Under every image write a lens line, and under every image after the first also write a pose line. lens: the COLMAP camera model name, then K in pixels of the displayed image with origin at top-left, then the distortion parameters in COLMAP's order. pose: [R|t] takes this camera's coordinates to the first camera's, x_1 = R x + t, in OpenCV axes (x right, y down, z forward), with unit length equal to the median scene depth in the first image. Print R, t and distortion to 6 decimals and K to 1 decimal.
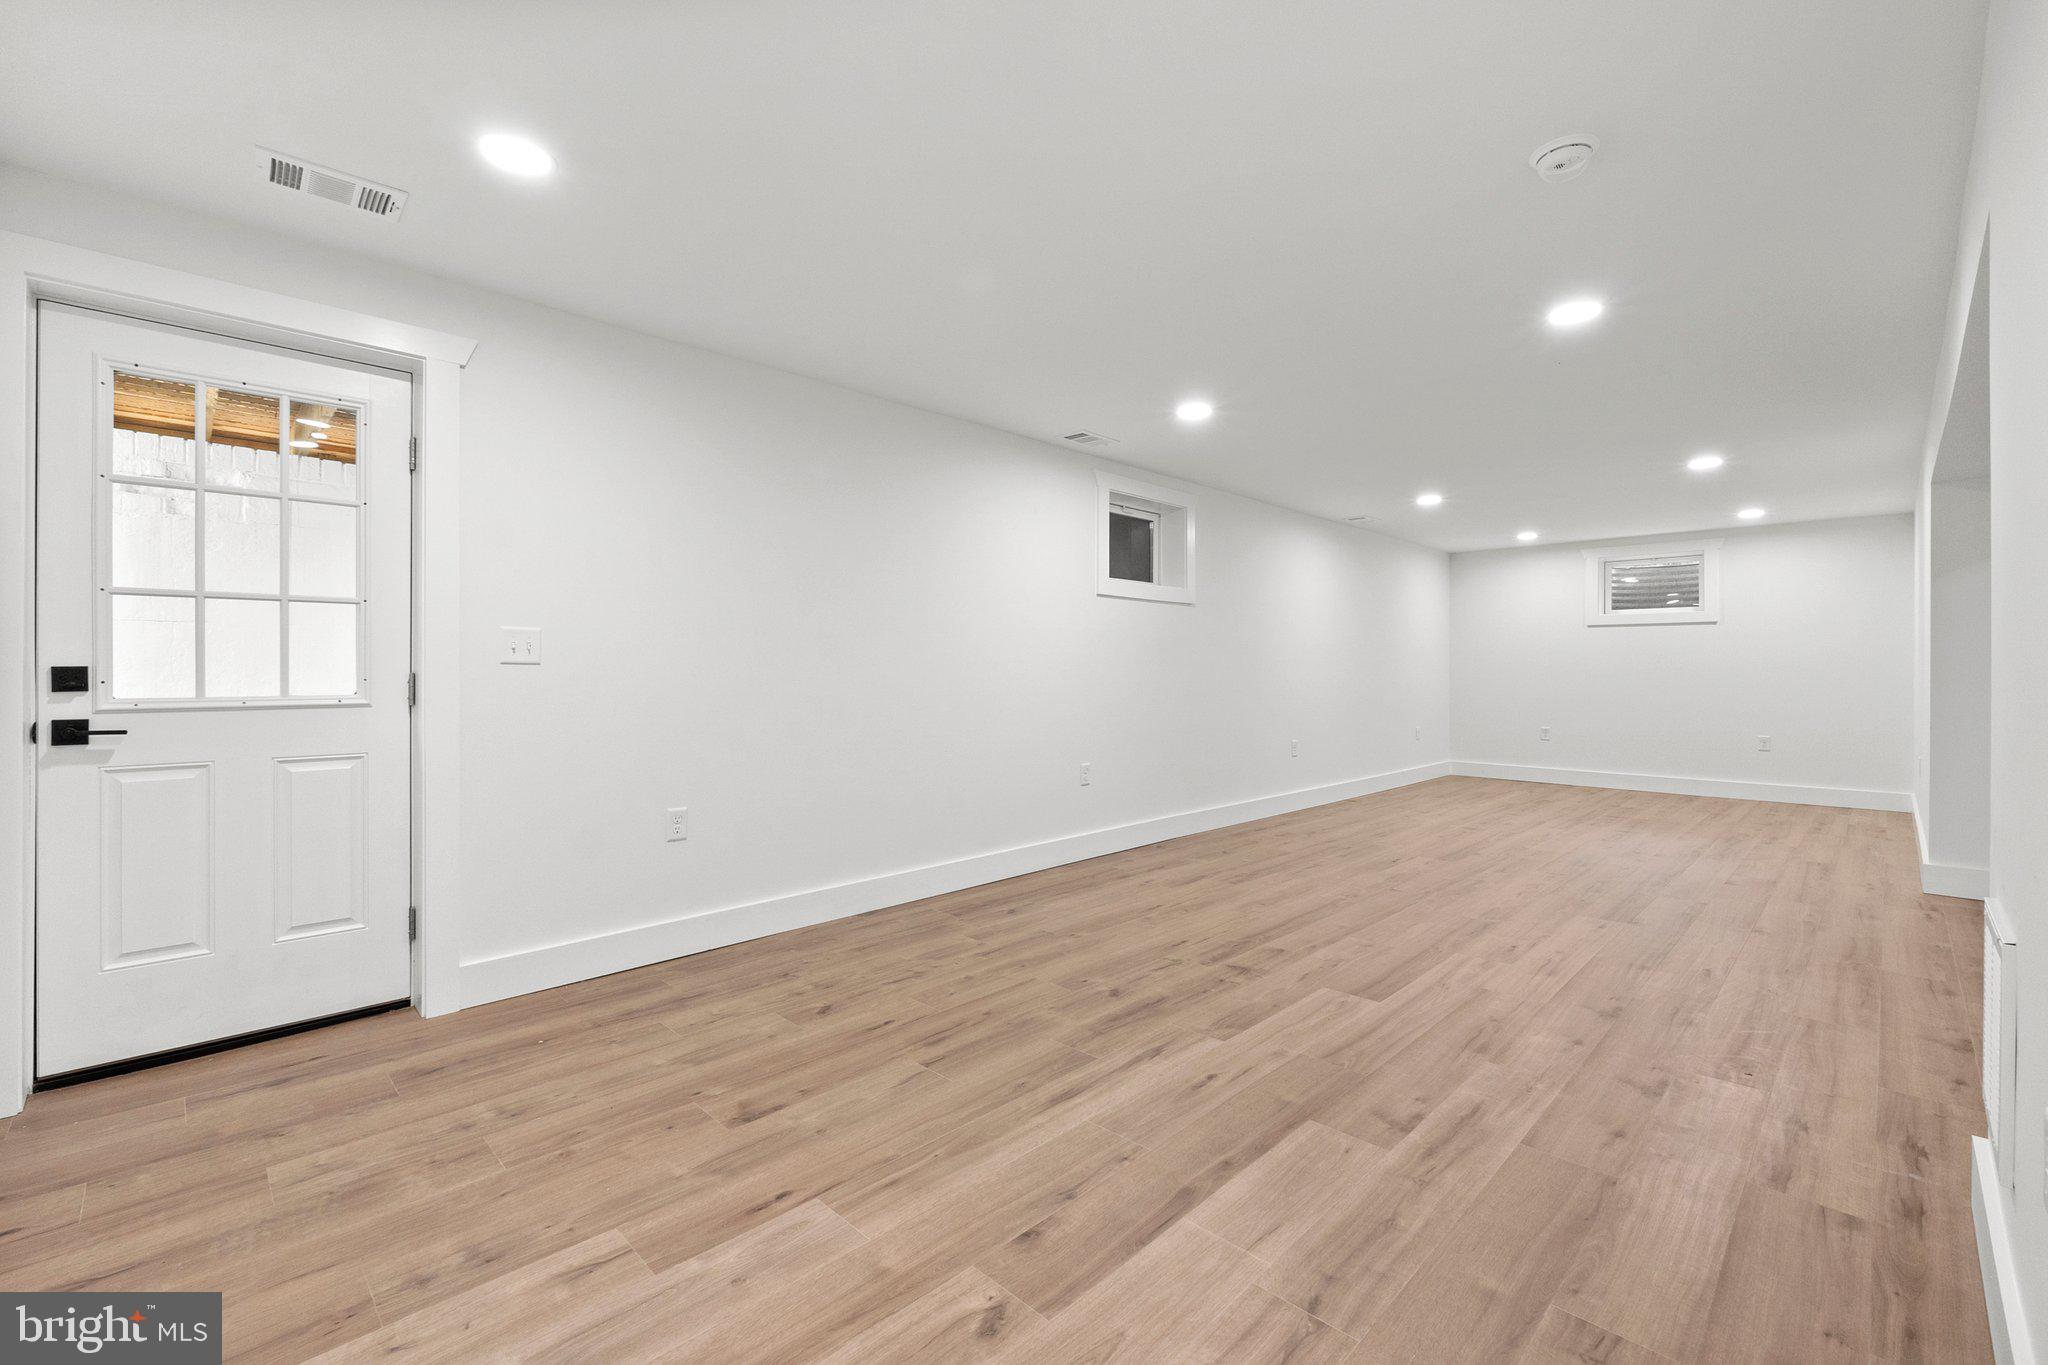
lens RADIAL K [[872.0, 0, 1031.1], [0, 872.0, 673.4], [0, 0, 1]] dist [-0.006617, -0.000465]
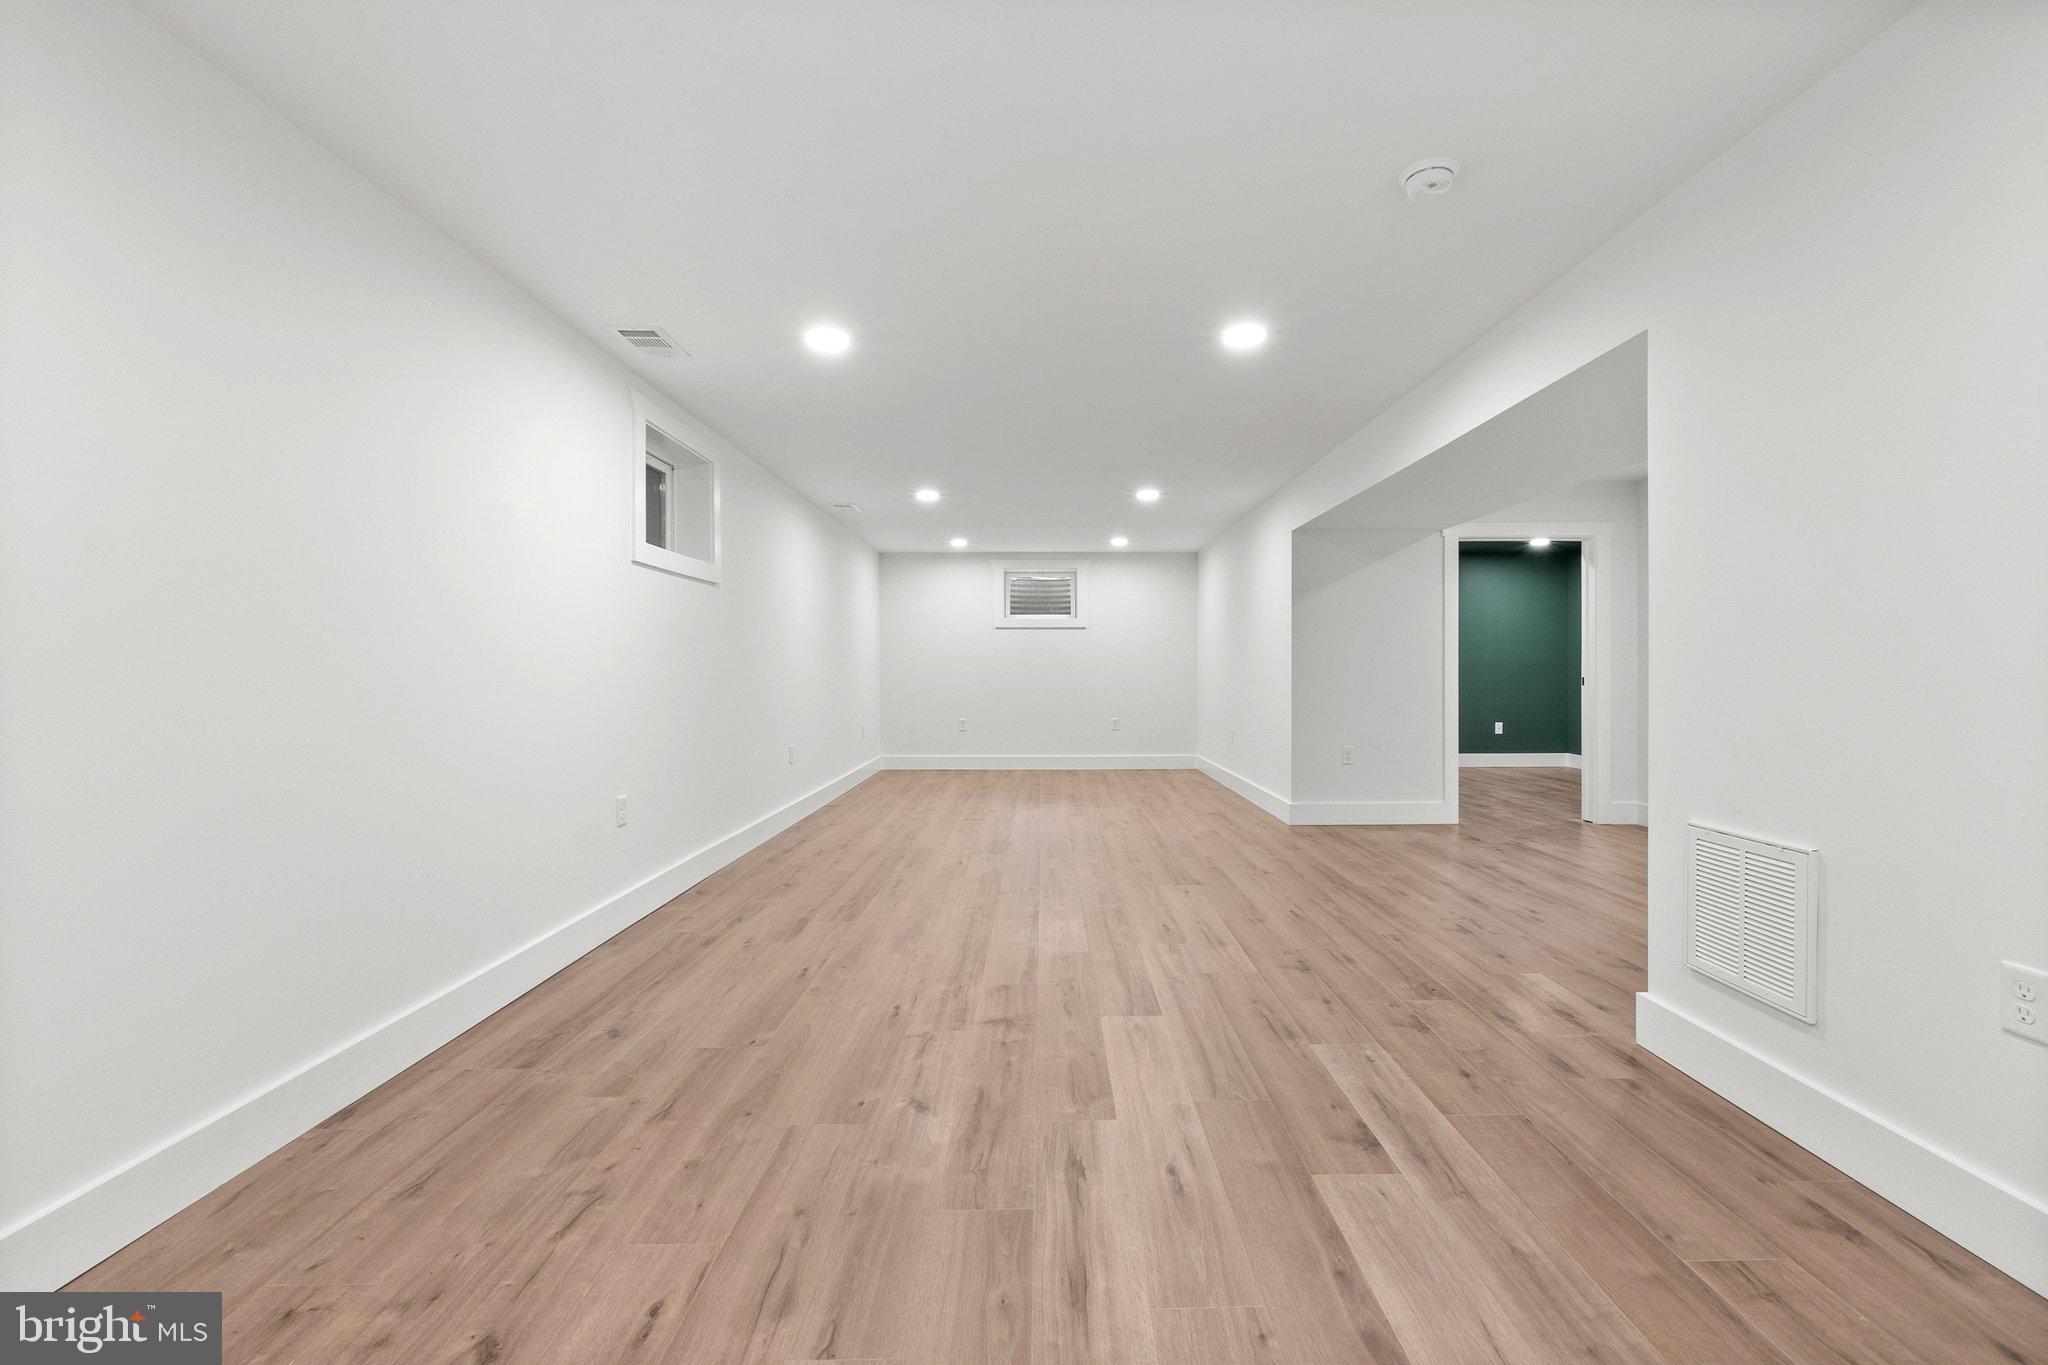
lens RADIAL K [[872.0, 0, 1045.0], [0, 872.0, 693.4], [0, 0, 1]] dist [-0.006617, -0.000465]
pose [[0.700254, -0.024182, 0.713484, -0.419866], [0.006911, 0.999609, 0.027097, 0.001227], [-0.713860, -0.014044, 0.700148, 0.508334]]
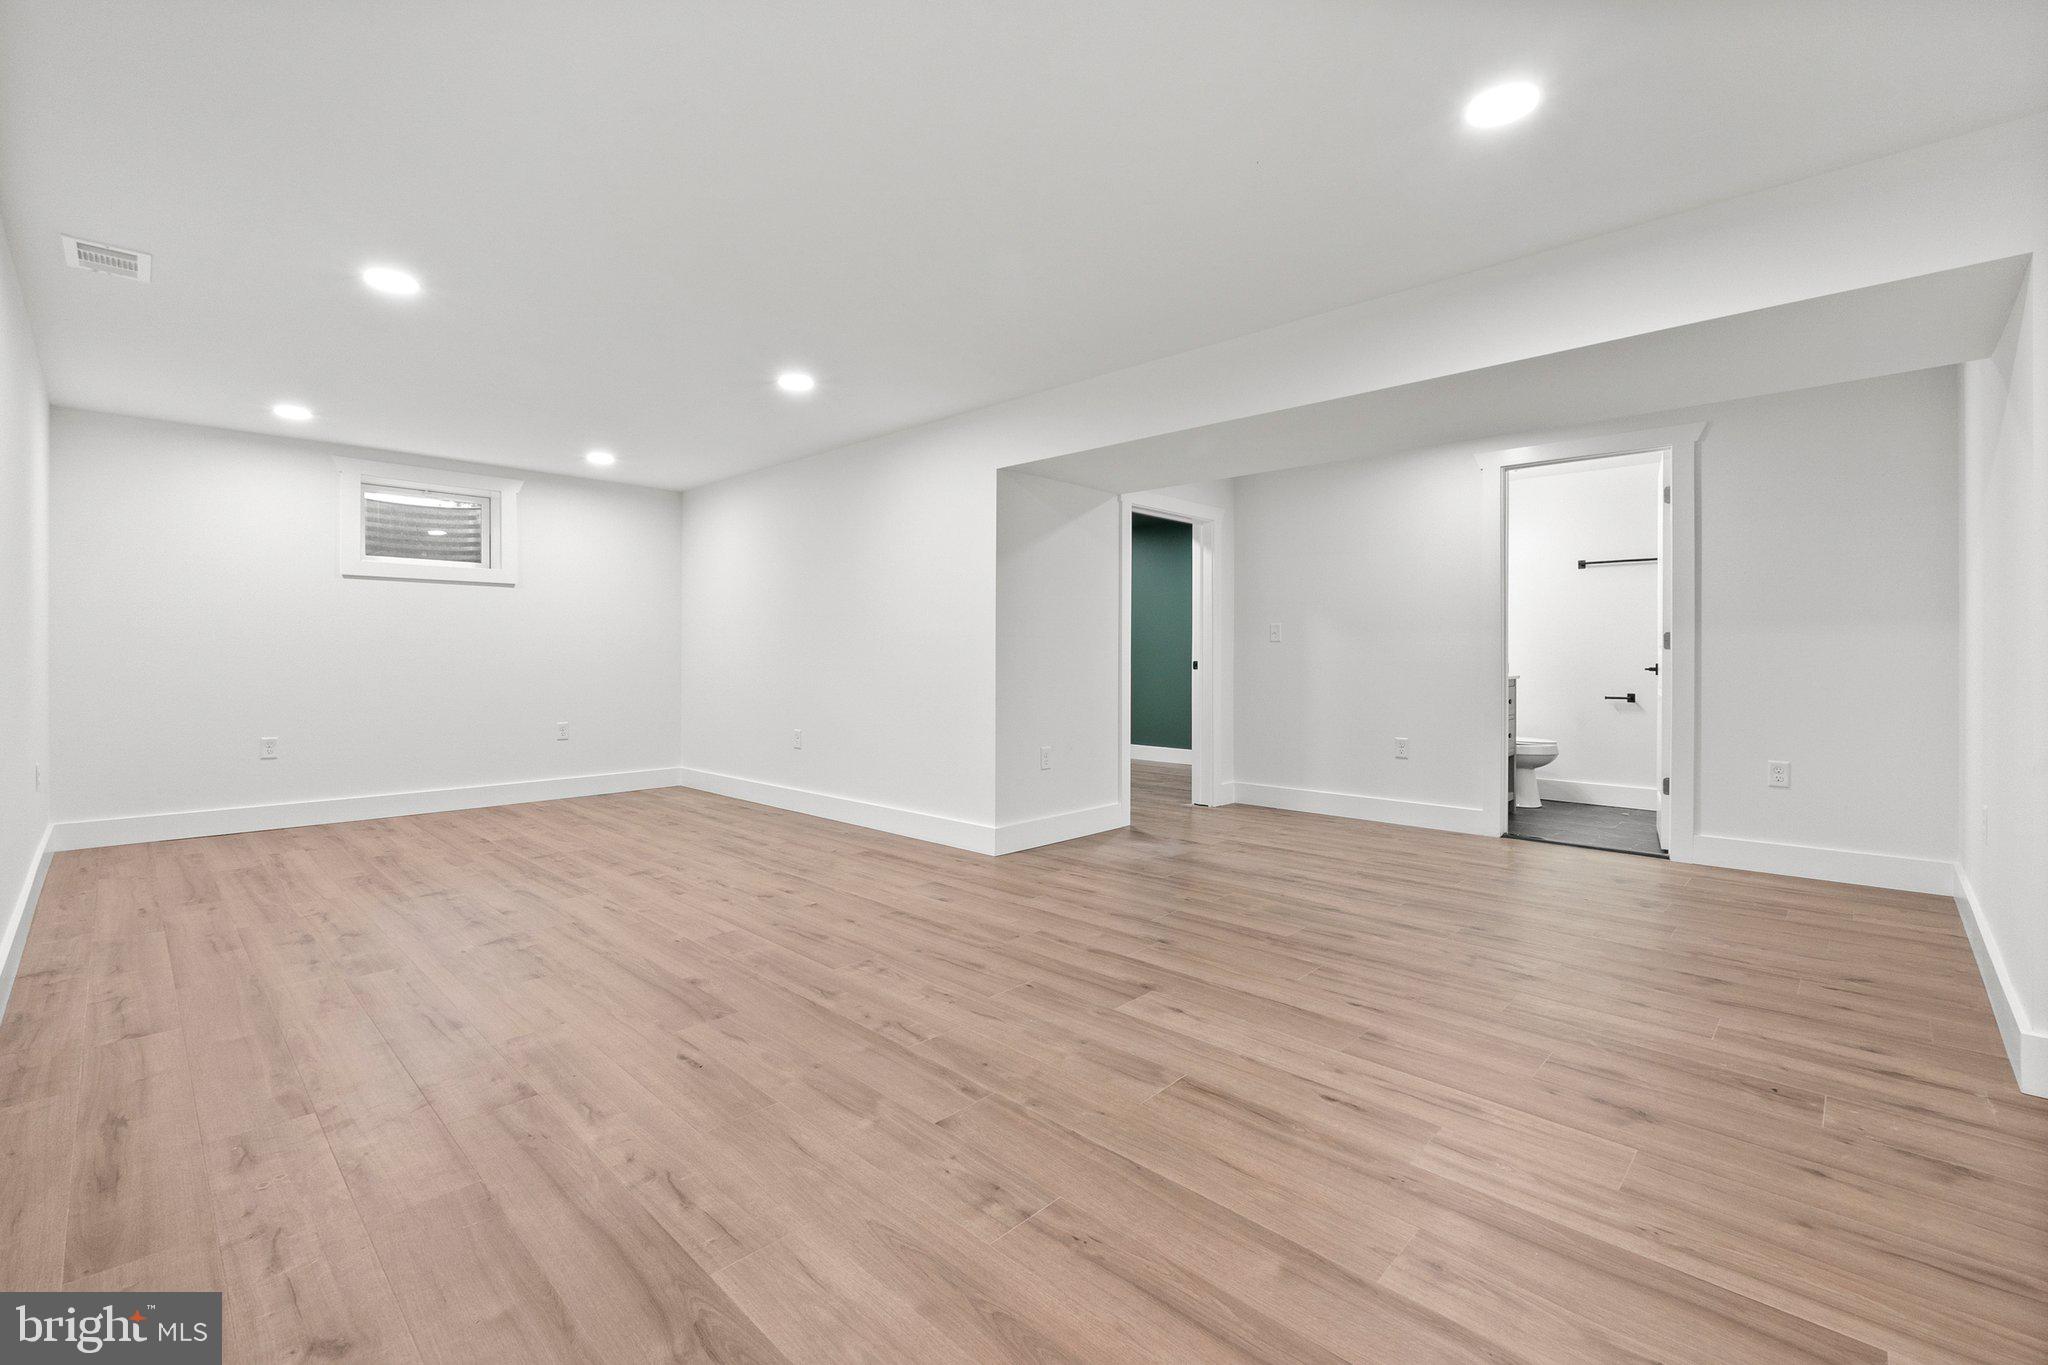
lens RADIAL K [[872.0, 0, 991.6], [0, 872.0, 657.2], [0, 0, 1]] dist [-0.006617, -0.000465]
pose [[-0.017716, -0.004864, 0.999831, -0.049055], [0.000196, 0.999988, 0.004868, 0.010067], [-0.999843, 0.000282, -0.017715, 1.746418]]
